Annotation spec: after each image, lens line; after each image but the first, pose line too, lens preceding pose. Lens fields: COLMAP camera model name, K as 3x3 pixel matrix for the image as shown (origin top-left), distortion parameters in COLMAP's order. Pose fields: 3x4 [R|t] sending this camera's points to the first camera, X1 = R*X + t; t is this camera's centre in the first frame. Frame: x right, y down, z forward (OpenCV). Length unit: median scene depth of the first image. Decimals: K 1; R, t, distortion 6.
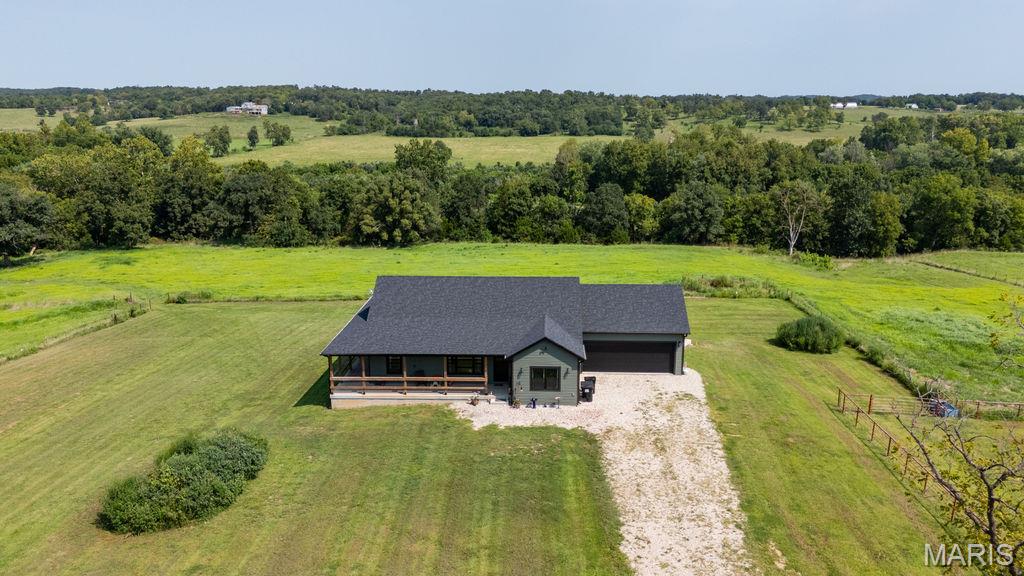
lens RADIAL K [[756.5, 0, 518.0], [0, 756.5, 294.1], [0, 0, 1]] dist [0.067832, -0.065930]
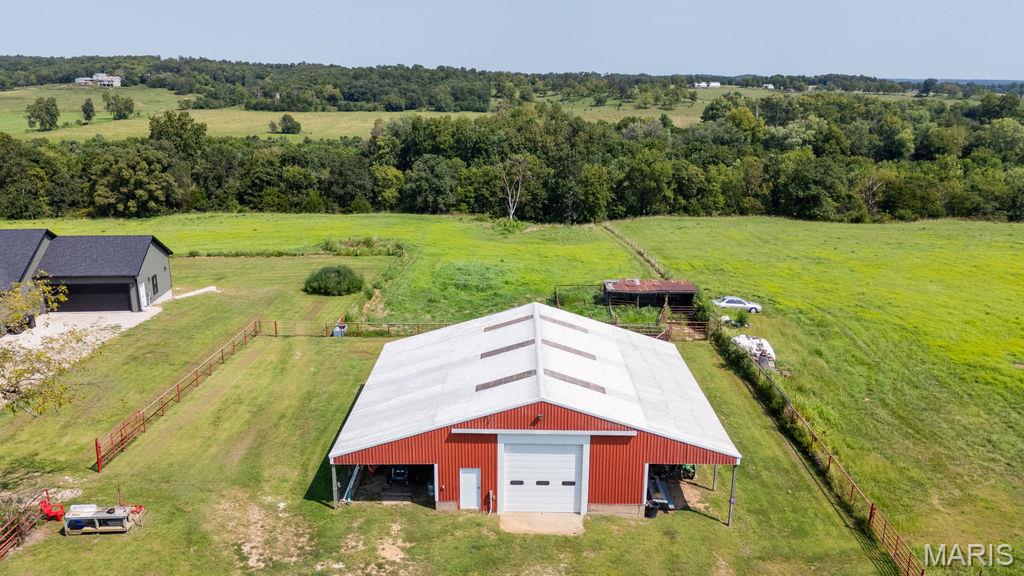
lens RADIAL K [[756.5, 0, 517.1], [0, 756.5, 297.4], [0, 0, 1]] dist [0.067832, -0.065930]
pose [[0.992568, -0.023662, 0.119366, 0.224259], [0.019670, 0.999211, 0.034508, 0.018960], [-0.120088, -0.031904, 0.992250, -0.080995]]
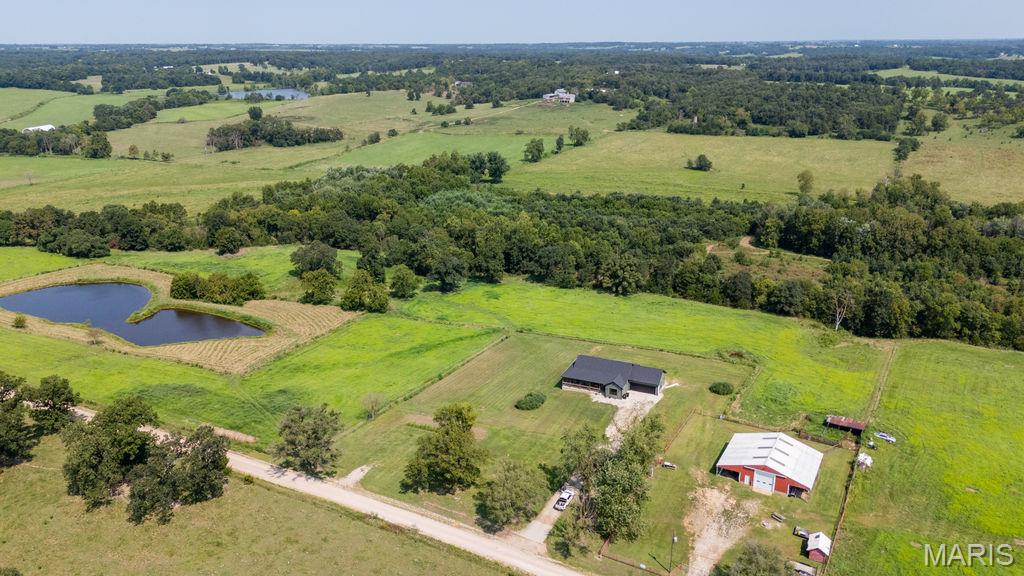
lens RADIAL K [[756.5, 0, 517.3], [0, 756.5, 298.3], [0, 0, 1]] dist [0.067832, -0.065930]
pose [[0.926293, 0.120744, -0.356934, 0.284036], [-0.091484, 0.990990, 0.097820, -0.218507], [0.365530, -0.057956, 0.928994, -0.869100]]
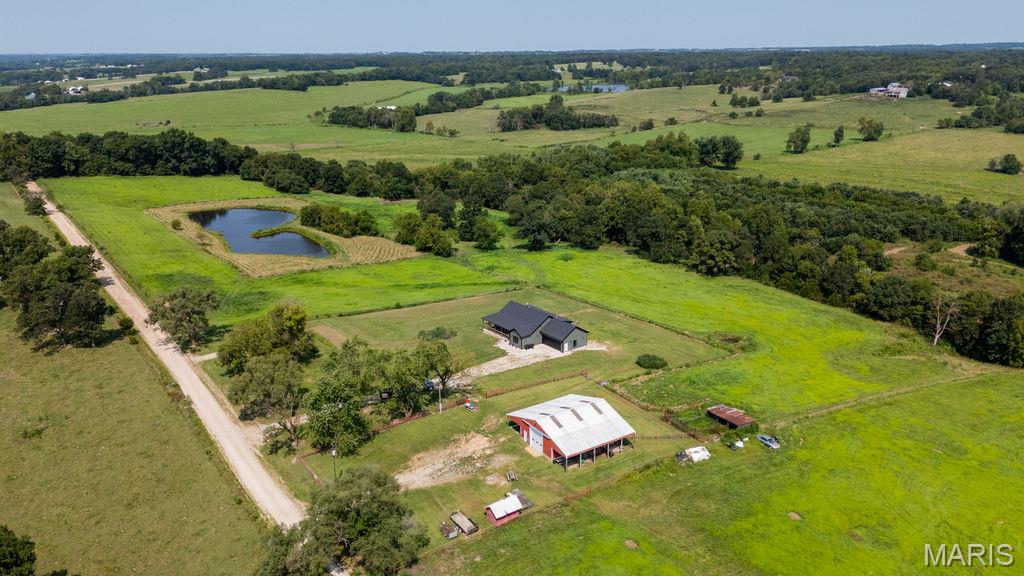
lens RADIAL K [[756.5, 0, 512.9], [0, 756.5, 291.8], [0, 0, 1]] dist [0.067832, -0.065930]
pose [[0.645865, 0.228985, -0.728302, 0.806763], [-0.180009, 0.972739, 0.146205, -0.196780], [0.741926, 0.036673, 0.669478, -0.447941]]
